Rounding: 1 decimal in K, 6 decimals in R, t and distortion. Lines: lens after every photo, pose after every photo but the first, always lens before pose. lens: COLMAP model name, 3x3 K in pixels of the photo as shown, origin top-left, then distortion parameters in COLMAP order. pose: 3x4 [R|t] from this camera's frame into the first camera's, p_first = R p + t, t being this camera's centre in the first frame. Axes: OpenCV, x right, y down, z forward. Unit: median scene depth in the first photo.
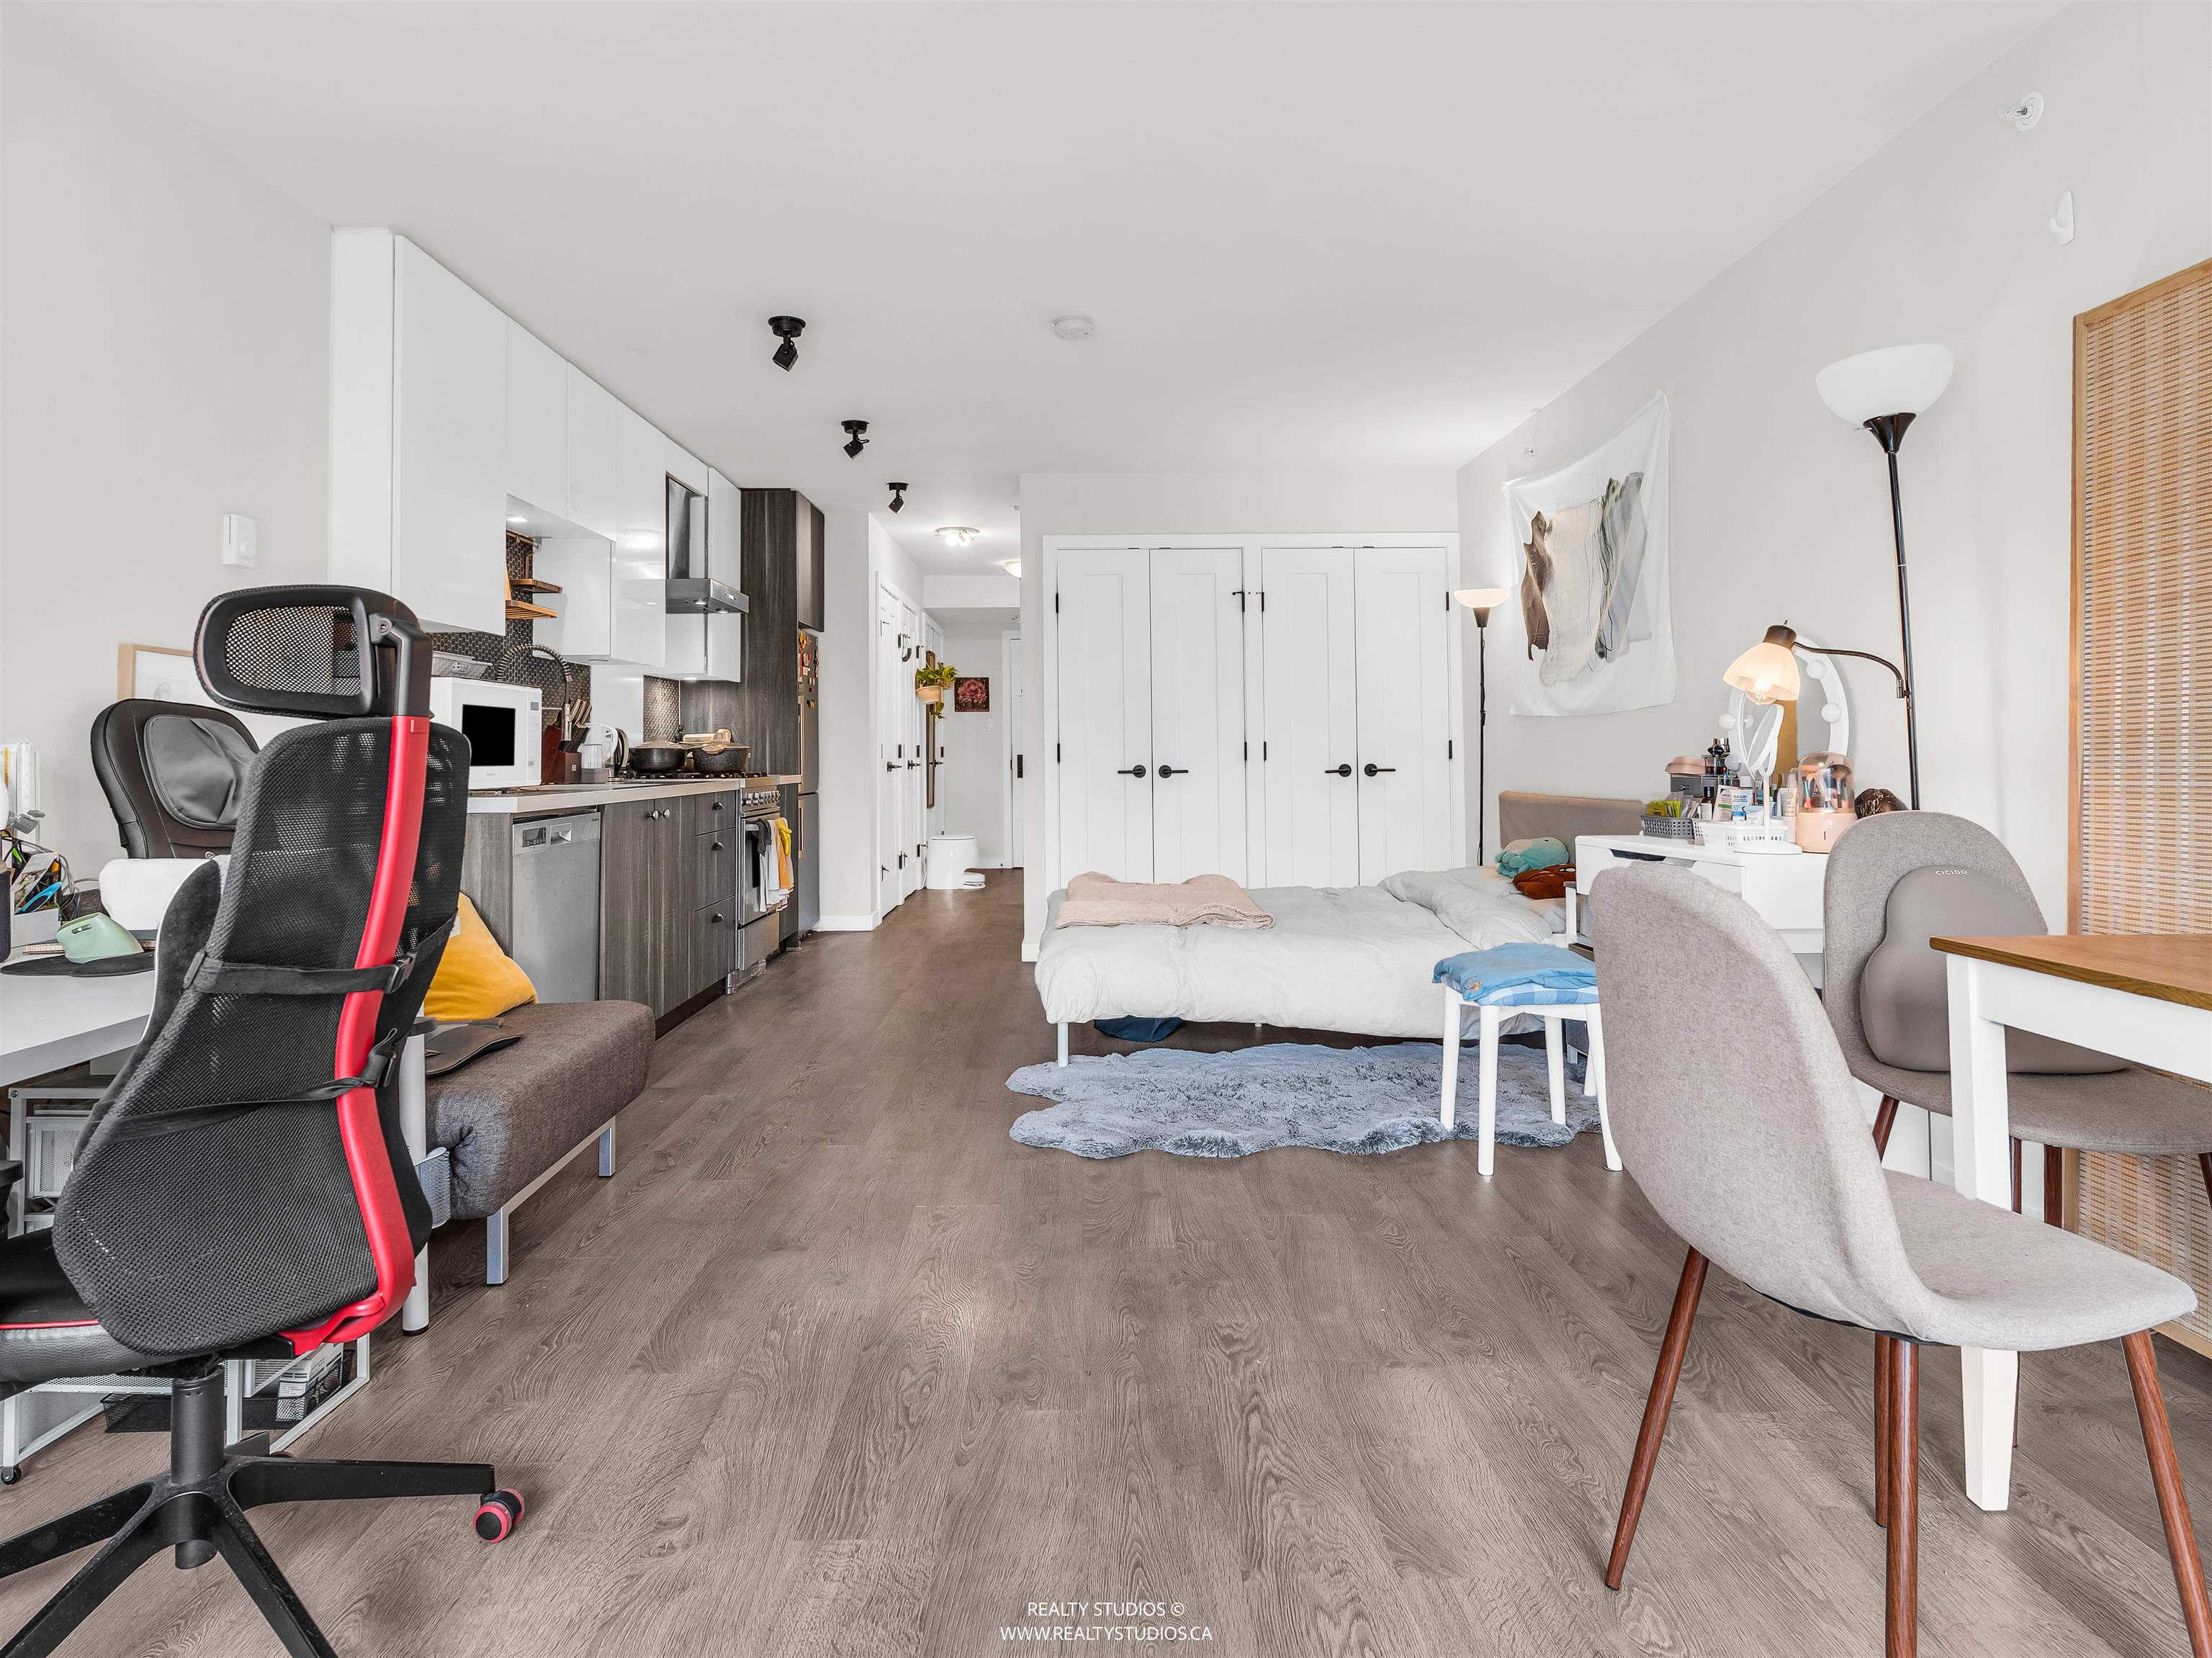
lens RADIAL K [[1210.2, 0, 1100.2], [0, 1210.2, 822.2], [0, 0, 1]] dist [0.002654, -0.003251]
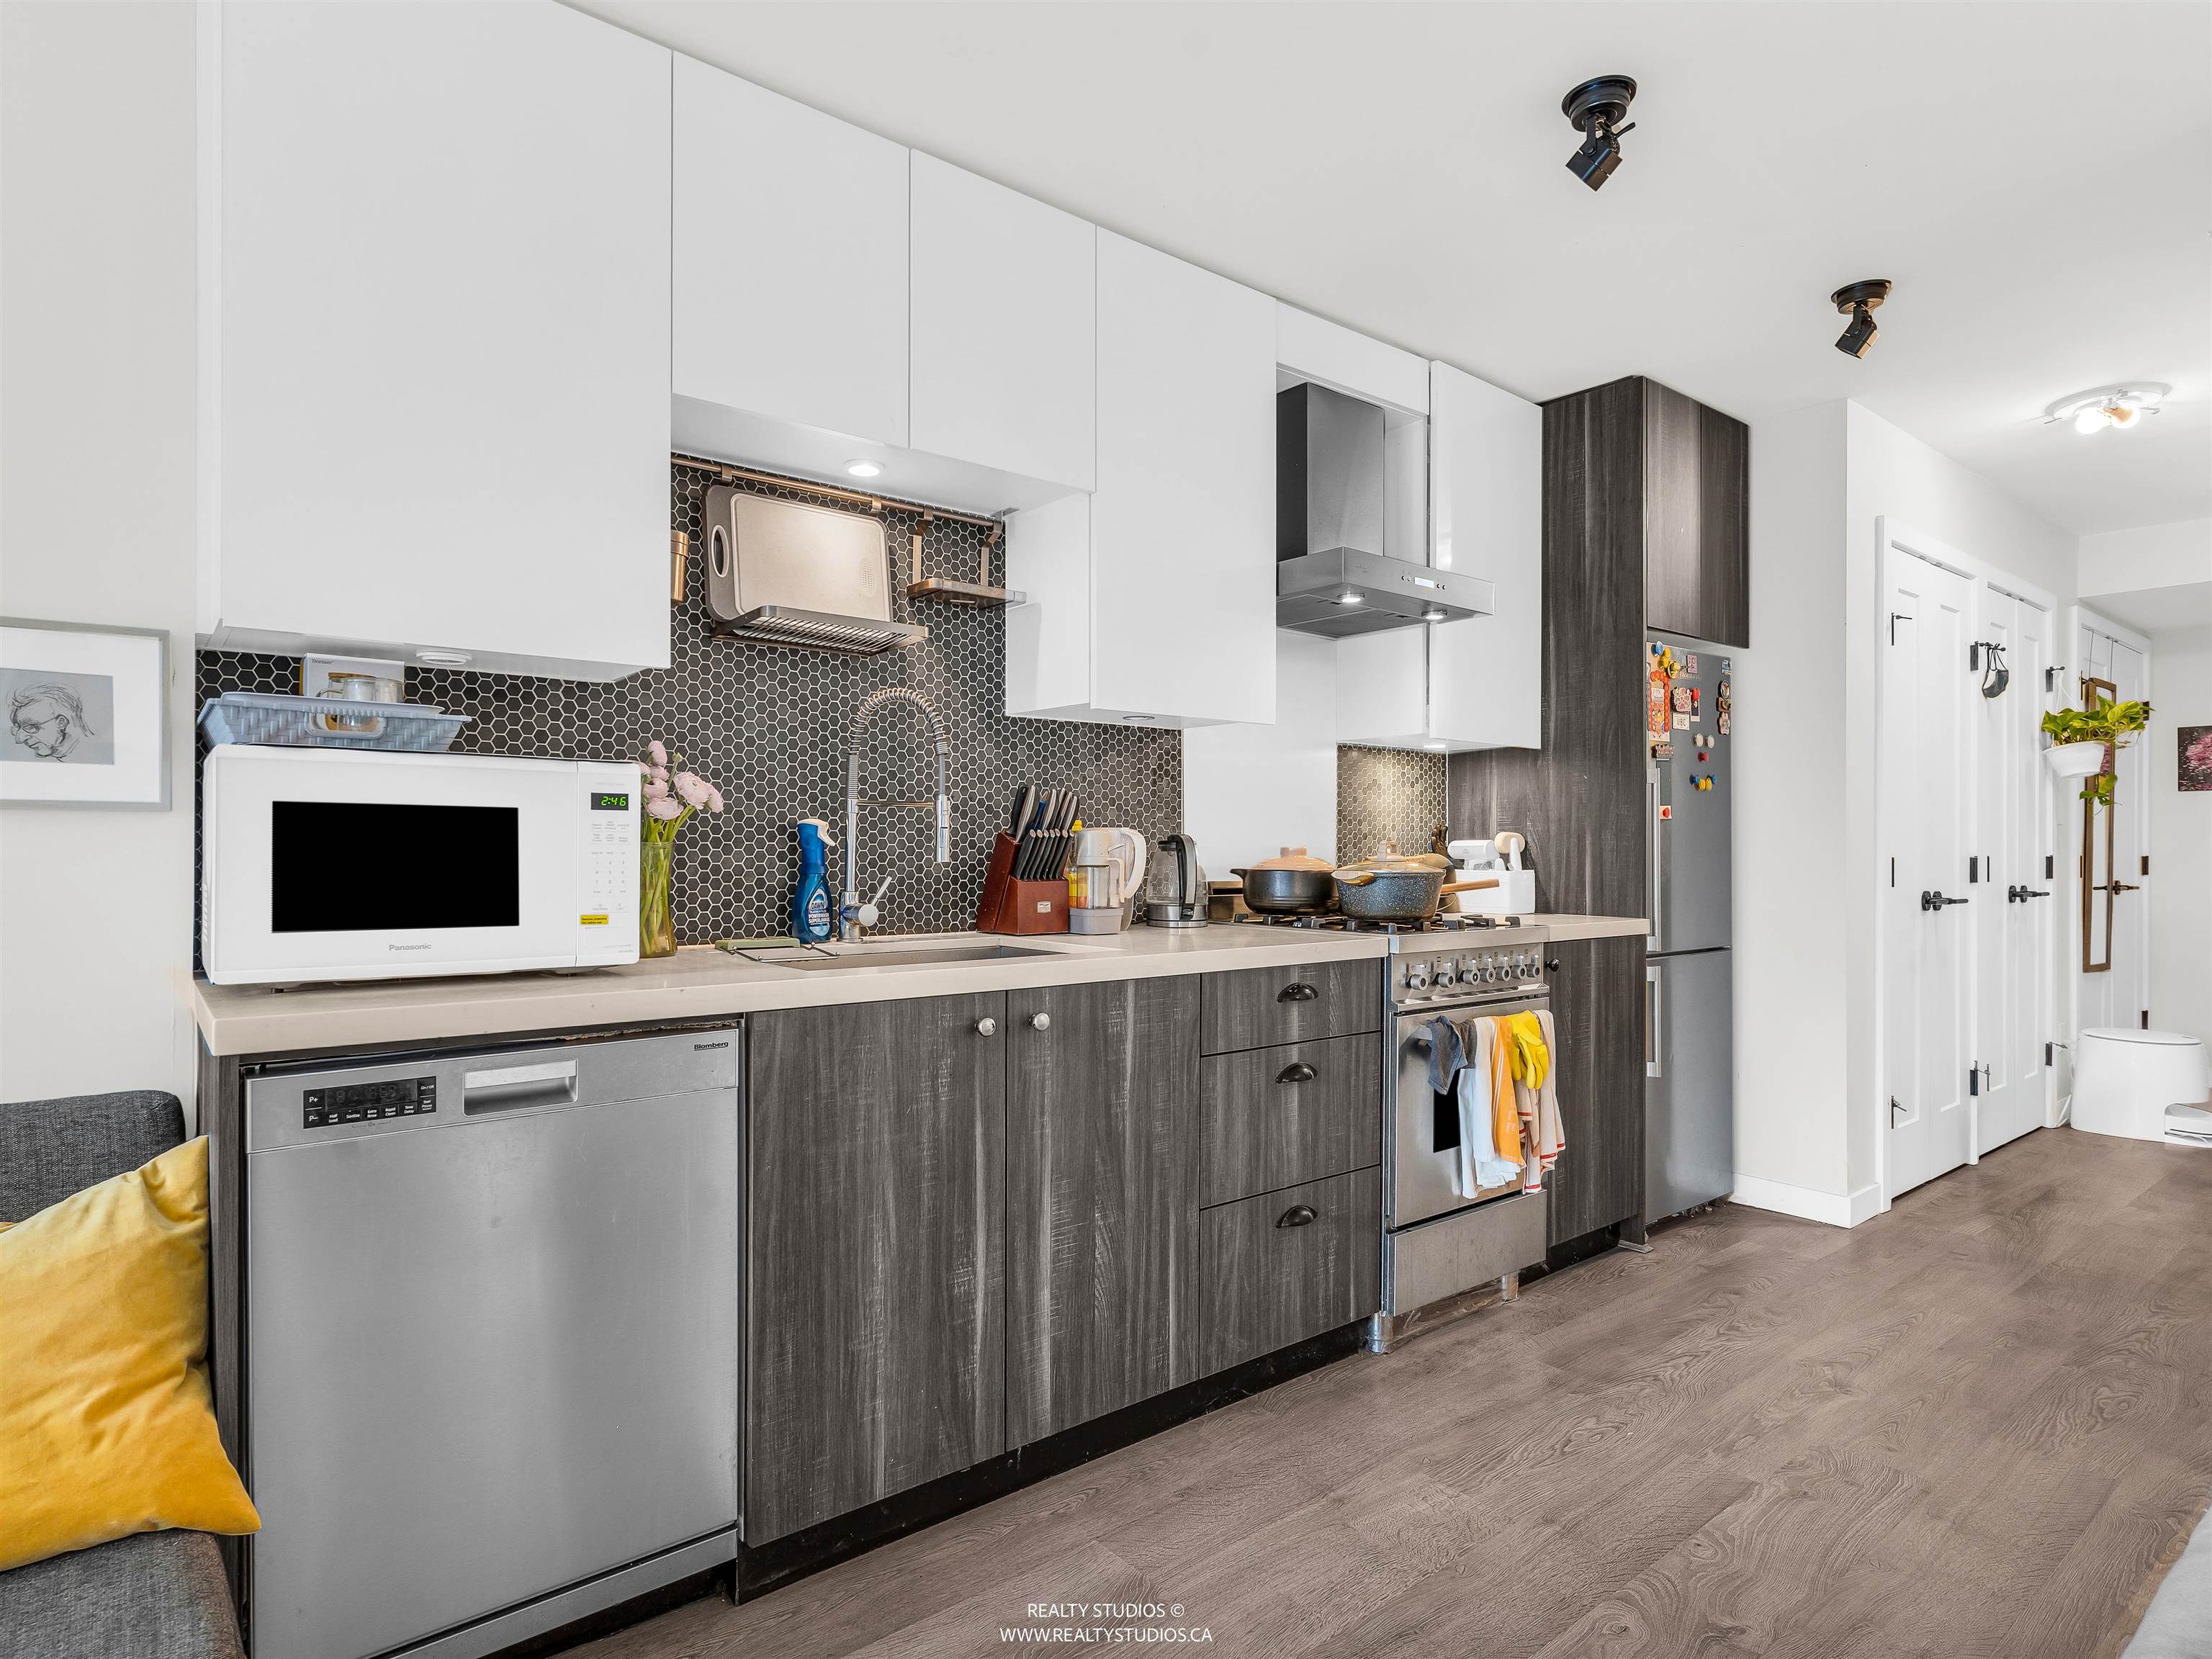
lens RADIAL K [[1210.3, 0, 1090.6], [0, 1210.3, 848.9], [0, 0, 1]] dist [0.002654, -0.003251]
pose [[0.607270, 0.011479, -0.794413, 0.022785], [-0.053456, 0.998220, -0.026440, -0.045171], [0.792695, 0.058522, 0.606803, 0.519389]]
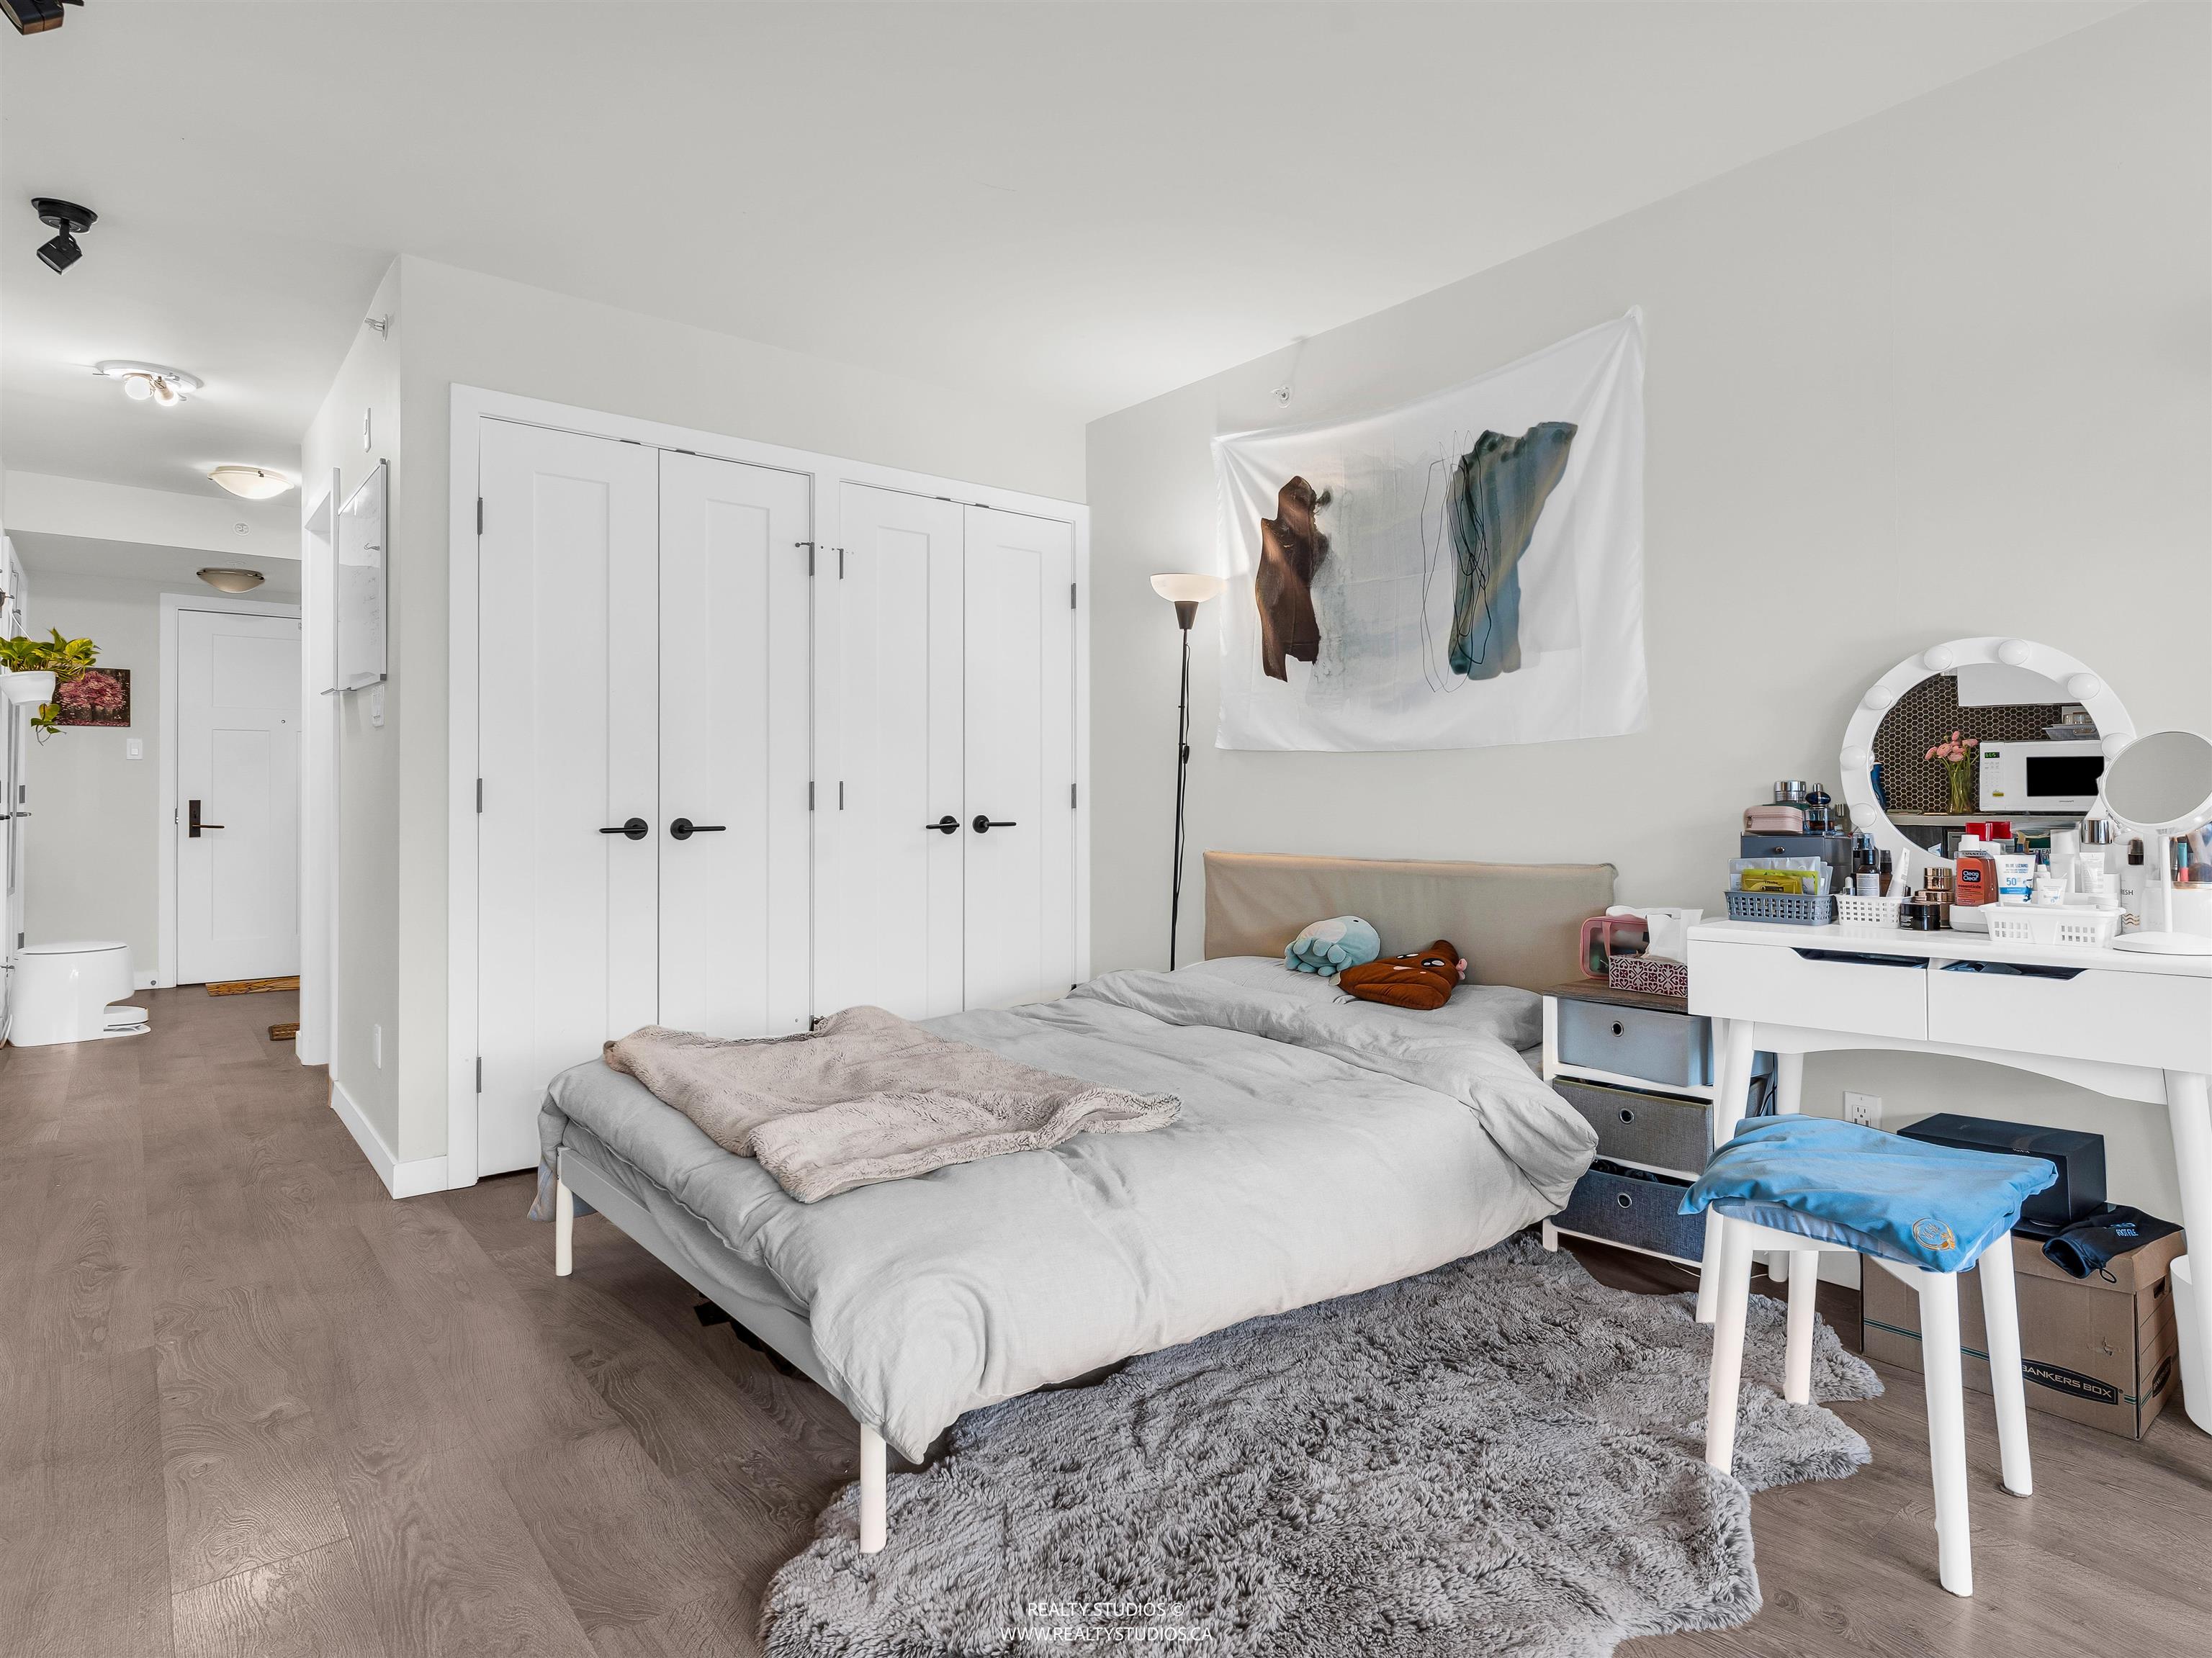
lens RADIAL K [[1210.2, 0, 1146.6], [0, 1210.2, 822.9], [0, 0, 1]] dist [0.002654, -0.003251]
pose [[0.772436, -0.006274, 0.635062, -0.147140], [0.031309, 0.999112, -0.028211, -0.020963], [-0.634320, 0.041674, 0.771946, 0.399103]]
